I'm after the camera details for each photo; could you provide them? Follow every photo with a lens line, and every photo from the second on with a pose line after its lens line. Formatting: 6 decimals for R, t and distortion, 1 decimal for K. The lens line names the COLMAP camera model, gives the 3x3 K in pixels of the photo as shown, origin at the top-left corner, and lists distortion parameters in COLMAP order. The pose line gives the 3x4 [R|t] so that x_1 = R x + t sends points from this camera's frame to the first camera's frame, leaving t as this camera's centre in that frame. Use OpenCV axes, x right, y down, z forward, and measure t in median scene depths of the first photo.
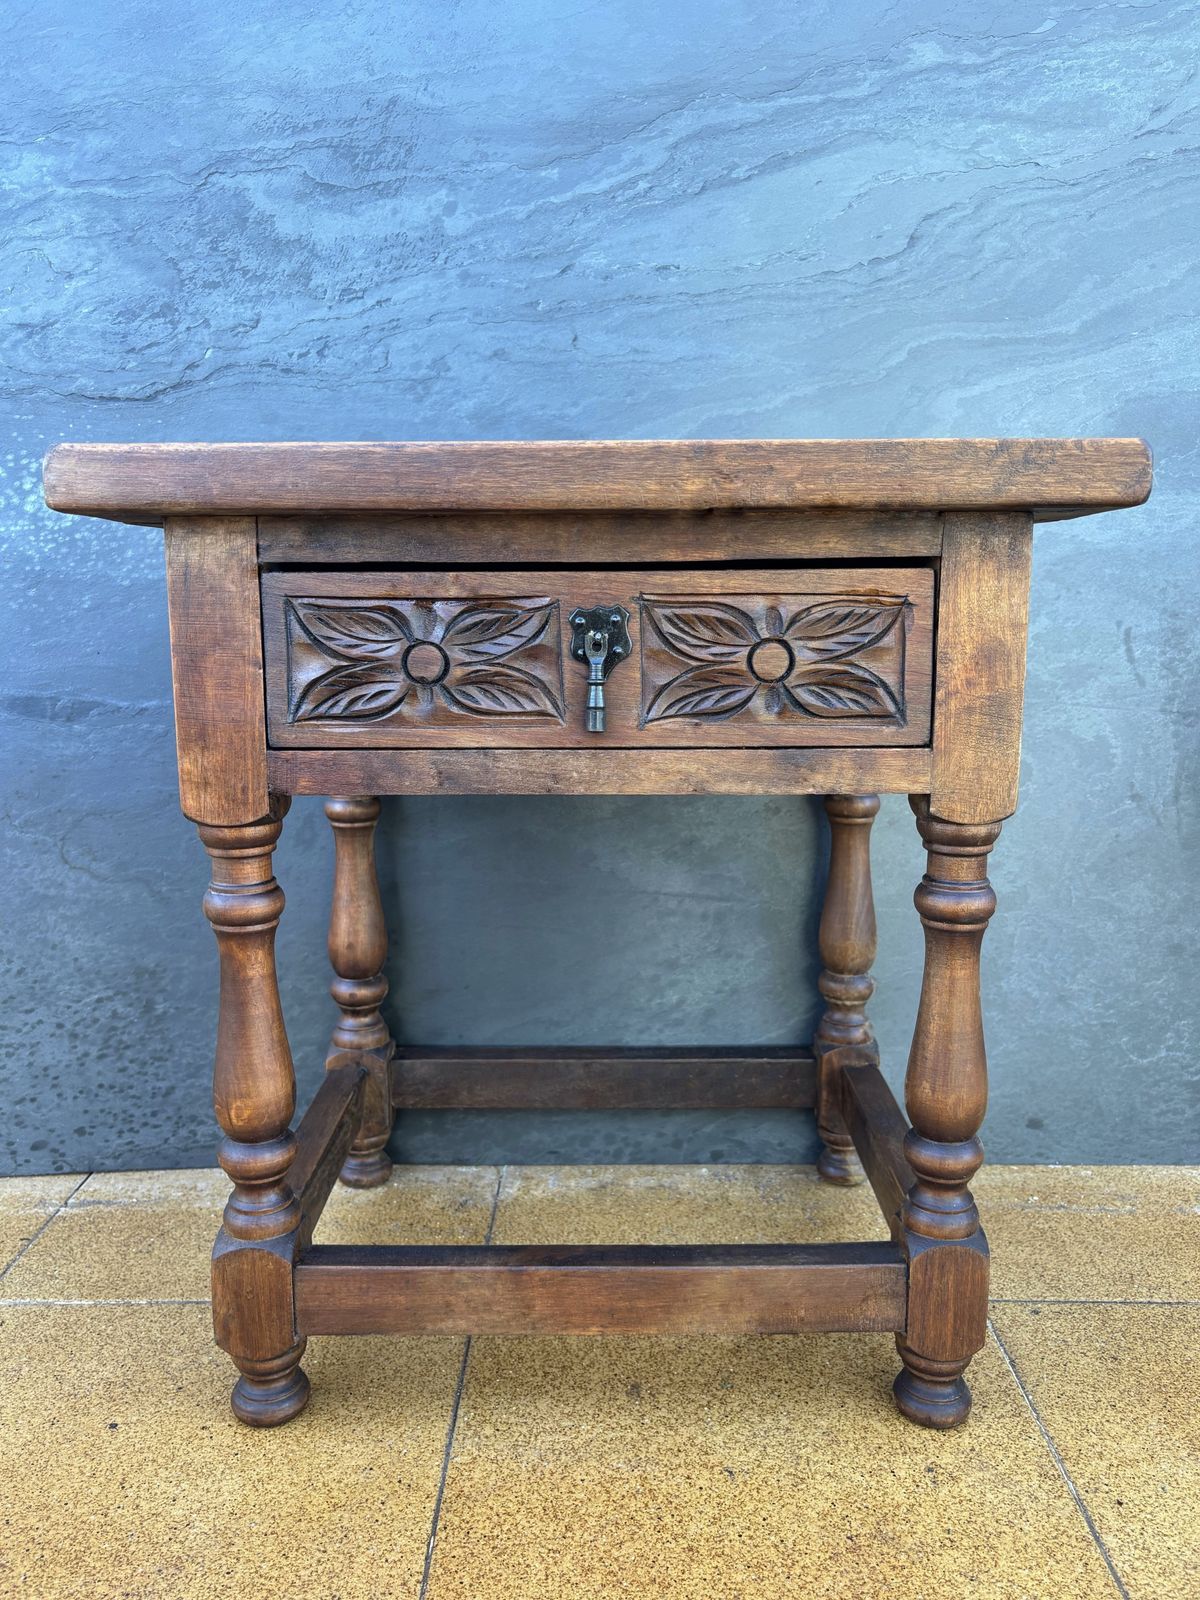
lens RADIAL K [[1172.3, 0, 600.0], [0, 1172.3, 800.0], [0, 0, 1]] dist [0.002197, -0.007603]
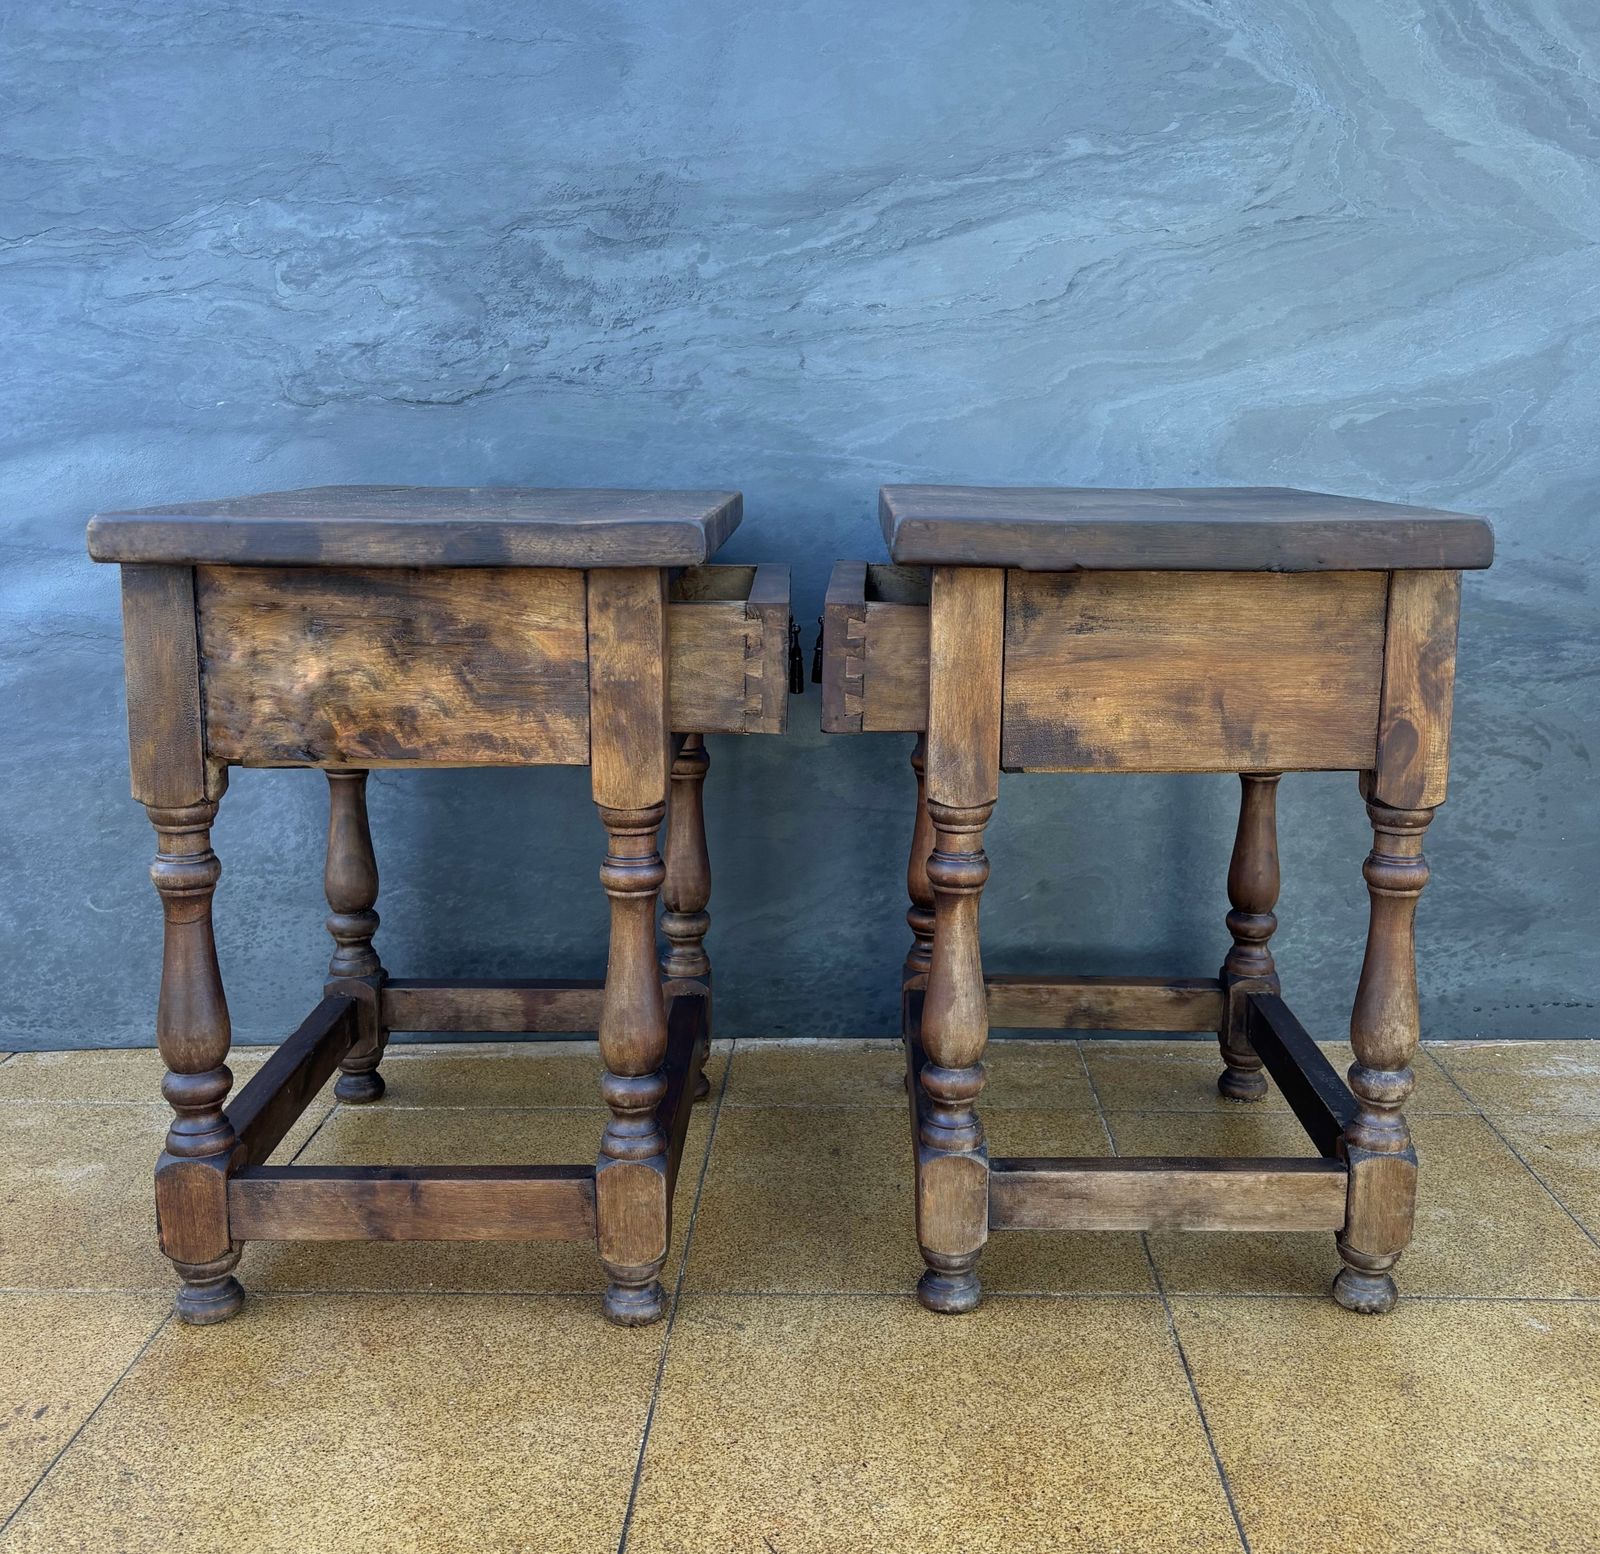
lens RADIAL K [[1676.2, 0, 865.6], [0, 1676.2, 726.7], [0, 0, 1]] dist [-0.004405, 0.043361]
pose [[0.999844, 0.007449, 0.016041, 0.021111], [-0.007096, 0.999734, -0.021937, 0.036496], [-0.016200, 0.021820, 0.999631, -0.792437]]
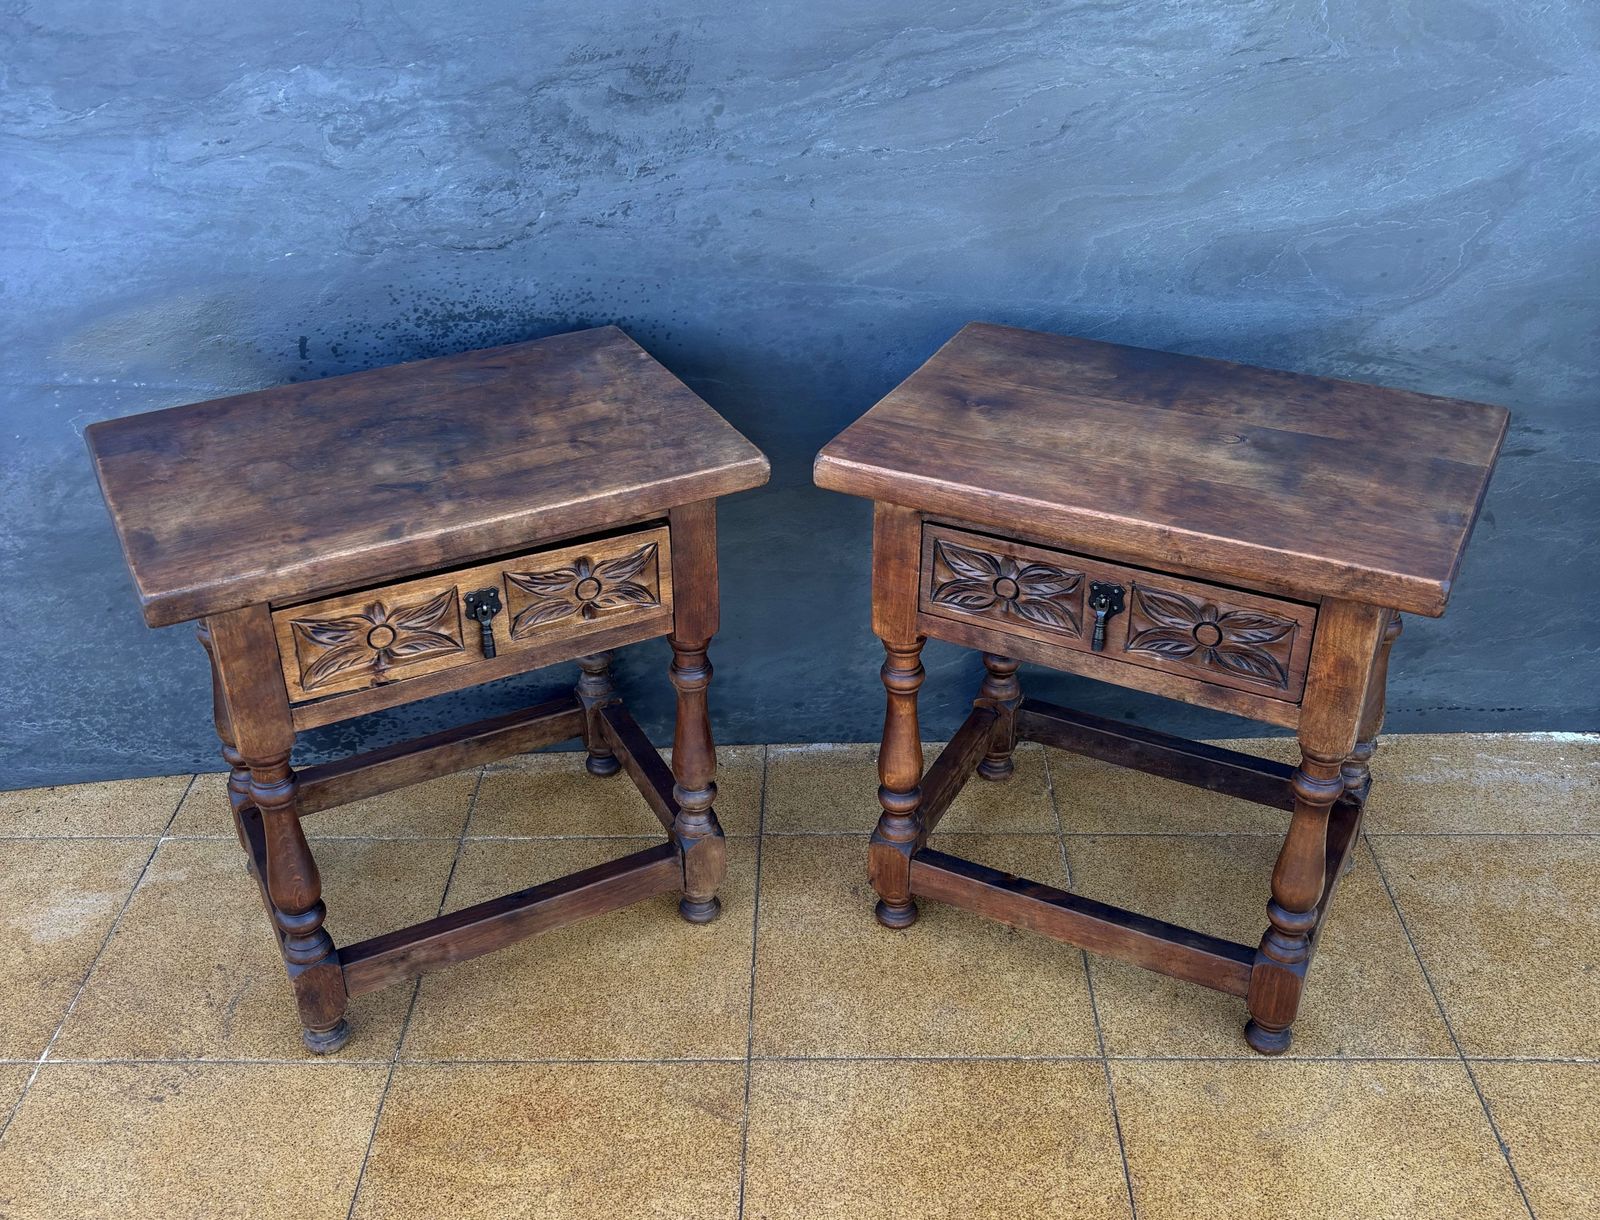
lens RADIAL K [[1569.3, 0, 800.0], [0, 1569.3, 610.0], [0, 0, 1]] dist [-0.021595, 0.097413]
pose [[0.999912, -0.012468, -0.004517, -0.034025], [0.013261, 0.941371, 0.337111, -0.572805], [0.000049, -0.337142, 0.941454, -0.886423]]
